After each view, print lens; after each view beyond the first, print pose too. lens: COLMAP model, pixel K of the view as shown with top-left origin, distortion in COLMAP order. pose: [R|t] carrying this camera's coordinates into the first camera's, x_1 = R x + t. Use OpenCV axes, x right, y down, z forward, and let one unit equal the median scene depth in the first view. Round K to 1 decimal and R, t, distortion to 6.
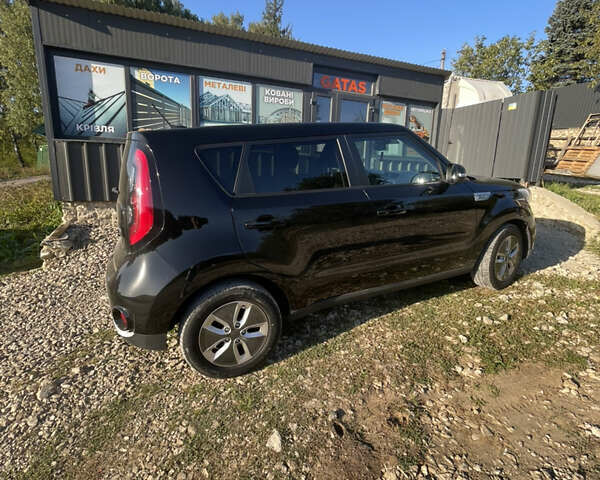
lens RADIAL K [[308.6, 0, 300.0], [0, 308.6, 240.0], [0, 0, 1]] dist [-0.002154, -0.000530]
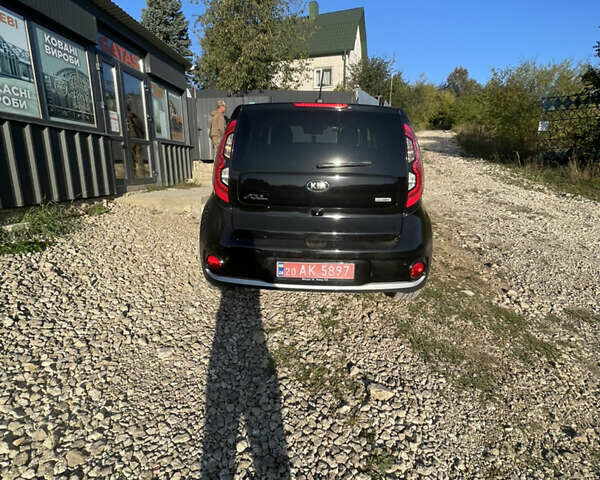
lens RADIAL K [[308.6, 0, 300.0], [0, 308.6, 240.0], [0, 0, 1]] dist [-0.002154, -0.000530]
pose [[0.420234, -0.244936, 0.873733, -0.584546], [0.195710, 0.964684, 0.176303, -0.061534], [-0.886059, 0.096910, 0.453329, 0.241512]]
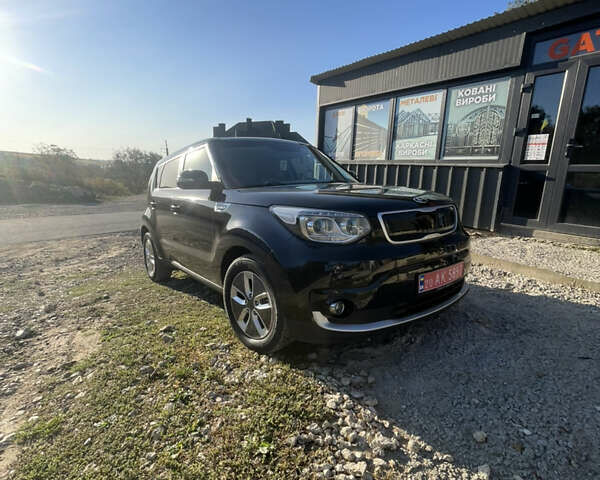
lens RADIAL K [[333.1, 0, 300.0], [0, 333.1, 240.0], [0, 0, 1]] dist [0.001482, 0.000594]
pose [[0.236414, 0.180407, -0.954757, 0.732067], [-0.228904, 0.965297, 0.125718, -0.114833], [0.944305, 0.188827, 0.269506, 0.430407]]
